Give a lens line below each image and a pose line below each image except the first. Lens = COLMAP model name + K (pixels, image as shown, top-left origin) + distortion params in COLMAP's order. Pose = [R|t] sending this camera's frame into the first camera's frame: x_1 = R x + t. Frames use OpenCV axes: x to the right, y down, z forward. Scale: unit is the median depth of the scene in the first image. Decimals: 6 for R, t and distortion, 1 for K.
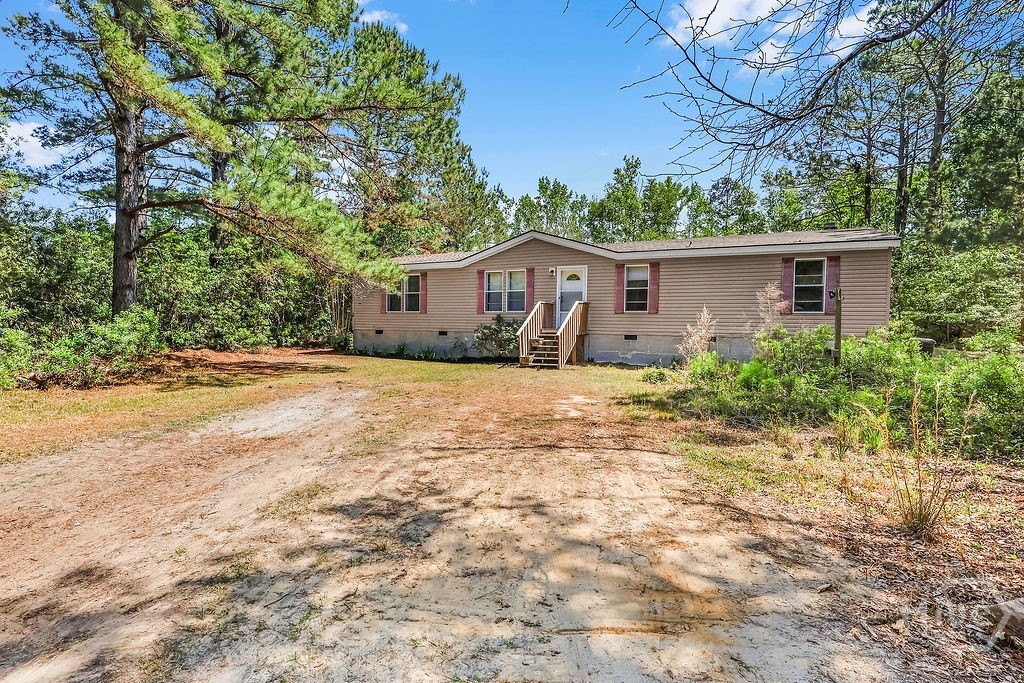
lens RADIAL K [[503.4, 0, 509.6], [0, 503.4, 335.3], [0, 0, 1]] dist [-0.001607, 0.001972]
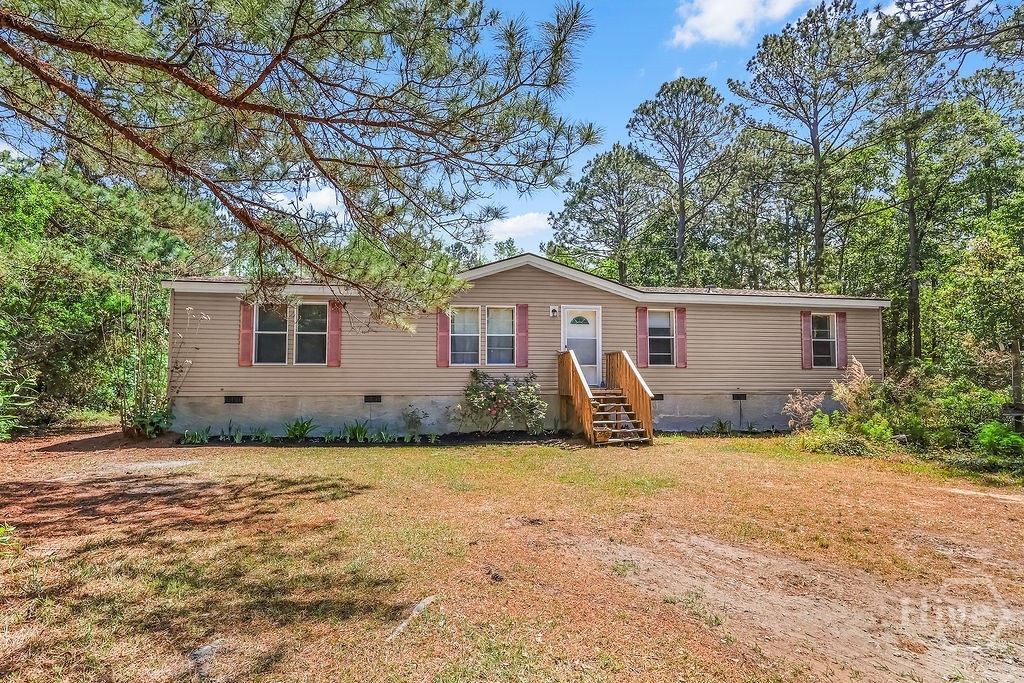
lens RADIAL K [[503.4, 0, 483.3], [0, 503.4, 340.4], [0, 0, 1]] dist [-0.001607, 0.001972]
pose [[0.827809, 0.036897, 0.559796, -0.394089], [0.023831, 0.994622, -0.100798, -0.010531], [-0.560504, 0.096782, 0.822477, 0.425878]]
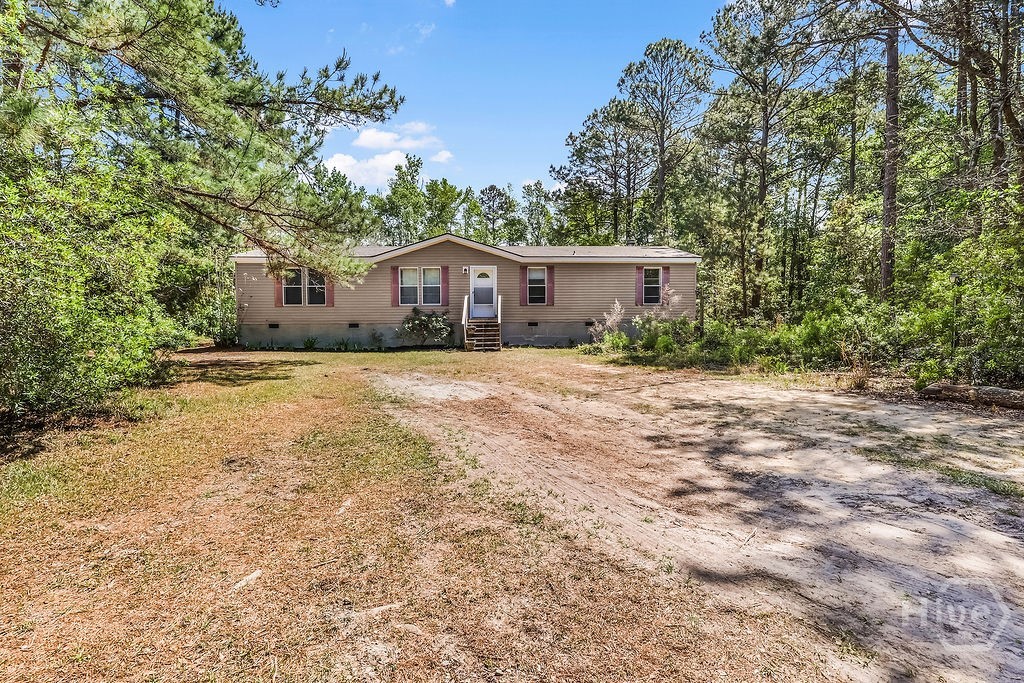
lens RADIAL K [[503.4, 0, 505.3], [0, 503.4, 338.2], [0, 0, 1]] dist [-0.001607, 0.001972]
pose [[0.877928, -0.037954, 0.477286, -0.377737], [0.027067, 0.999193, 0.029669, -0.000122], [-0.478027, -0.013128, 0.878247, -0.073125]]
